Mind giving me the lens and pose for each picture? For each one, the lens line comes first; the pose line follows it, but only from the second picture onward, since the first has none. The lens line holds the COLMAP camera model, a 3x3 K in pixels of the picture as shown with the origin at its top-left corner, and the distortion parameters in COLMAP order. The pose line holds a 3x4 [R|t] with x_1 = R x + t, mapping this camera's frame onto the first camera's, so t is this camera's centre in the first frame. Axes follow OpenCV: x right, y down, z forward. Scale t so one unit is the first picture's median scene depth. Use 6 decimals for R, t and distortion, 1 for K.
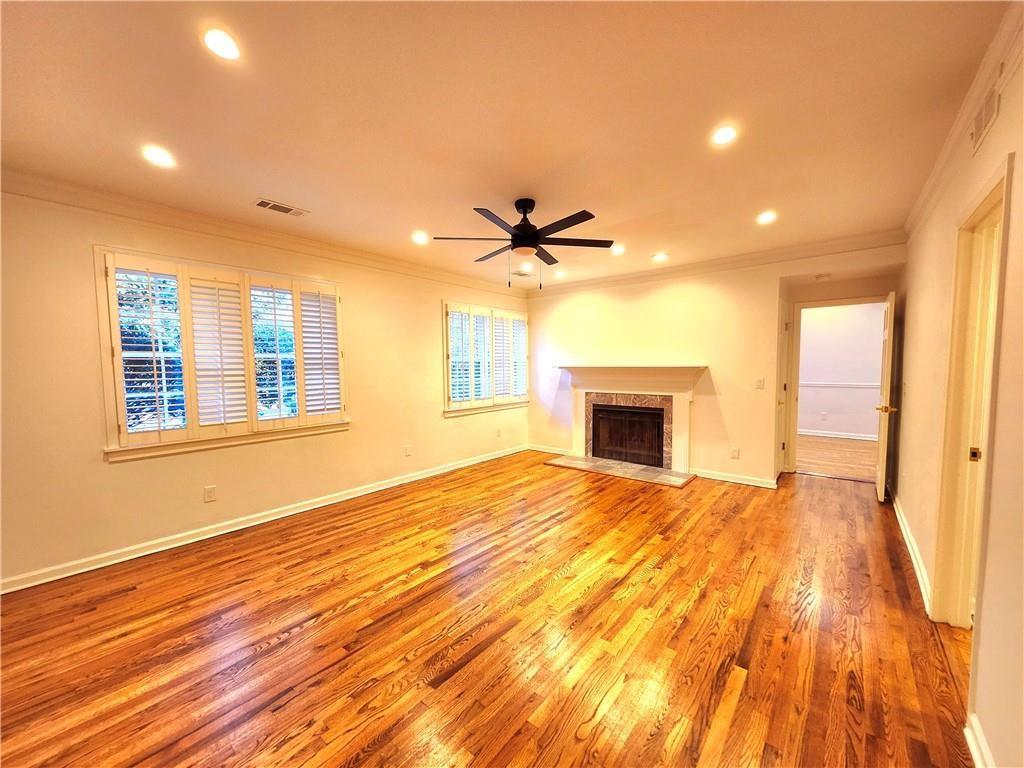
lens RADIAL K [[402.5, 0, 515.6], [0, 402.5, 390.0], [0, 0, 1]] dist [0.003812, -0.000102]
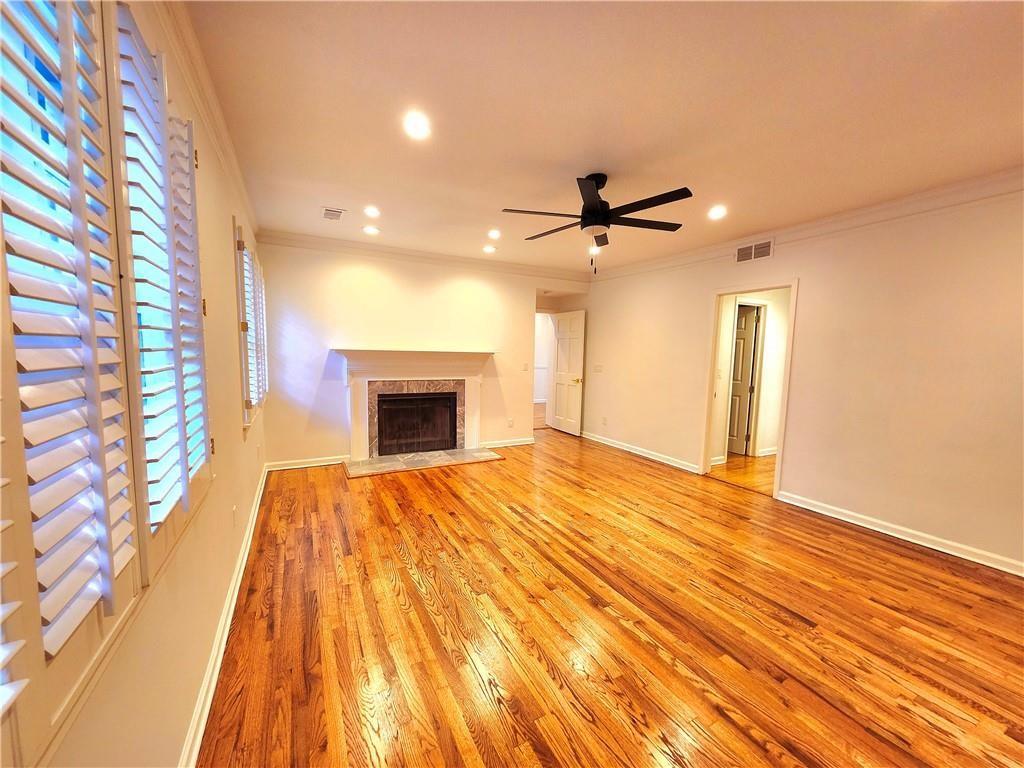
lens RADIAL K [[402.5, 0, 515.9], [0, 402.5, 388.1], [0, 0, 1]] dist [0.003812, -0.000102]
pose [[0.371274, -0.065483, 0.926211, -0.607192], [0.034405, 0.997795, 0.056752, -0.020705], [-0.927886, 0.010796, 0.372708, 0.525366]]
